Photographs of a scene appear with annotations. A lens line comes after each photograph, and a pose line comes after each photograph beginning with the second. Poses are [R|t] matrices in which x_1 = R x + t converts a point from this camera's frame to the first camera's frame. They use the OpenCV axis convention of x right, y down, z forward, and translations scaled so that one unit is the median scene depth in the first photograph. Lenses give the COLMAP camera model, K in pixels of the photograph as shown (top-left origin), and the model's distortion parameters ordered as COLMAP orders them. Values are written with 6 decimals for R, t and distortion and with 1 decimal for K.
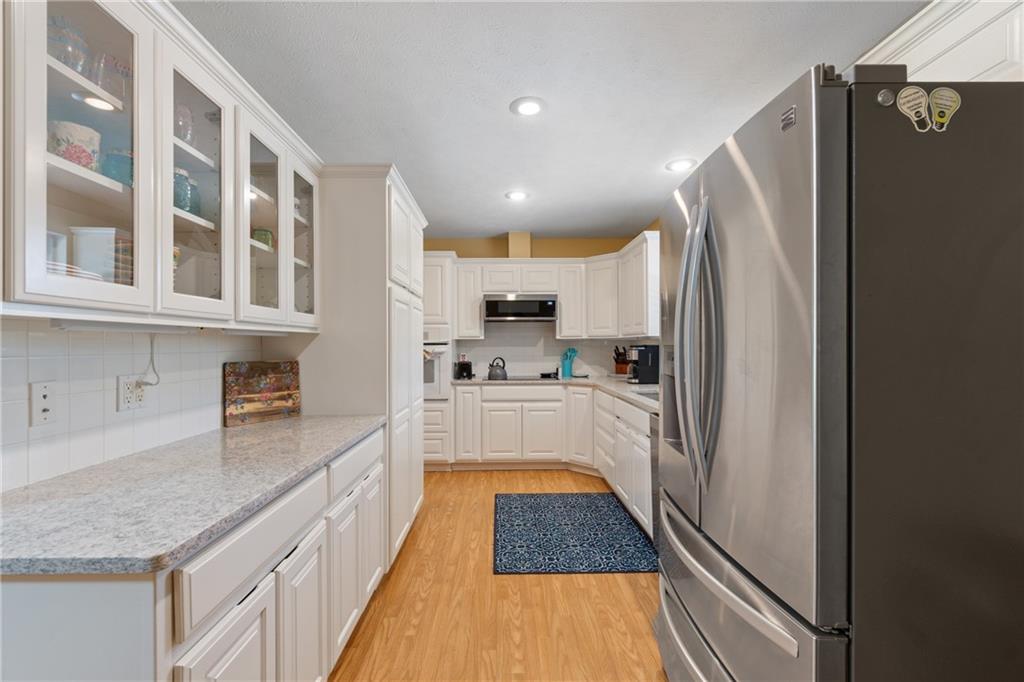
lens RADIAL K [[444.2, 0, 507.7], [0, 444.2, 343.2], [0, 0, 1]] dist [-0.001668, -0.000397]
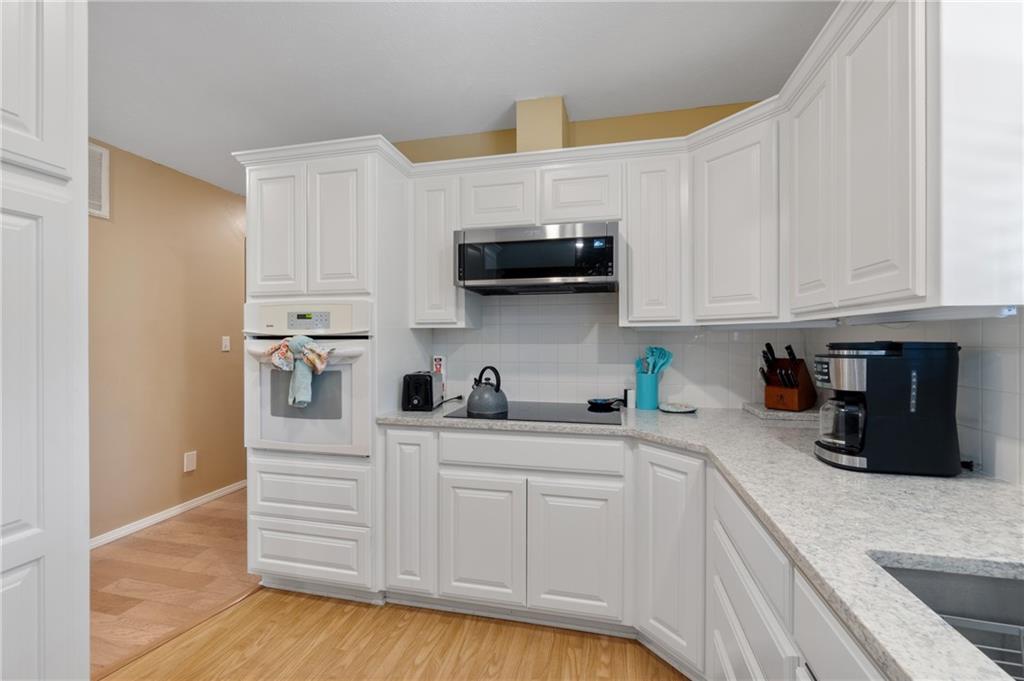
lens RADIAL K [[444.2, 0, 507.7], [0, 444.2, 342.7], [0, 0, 1]] dist [-0.001668, -0.000397]
pose [[0.969170, 0.005249, -0.246339, 0.118718], [-0.002445, 0.999929, 0.011685, 0.001619], [0.246383, -0.010722, 0.969113, 0.578605]]
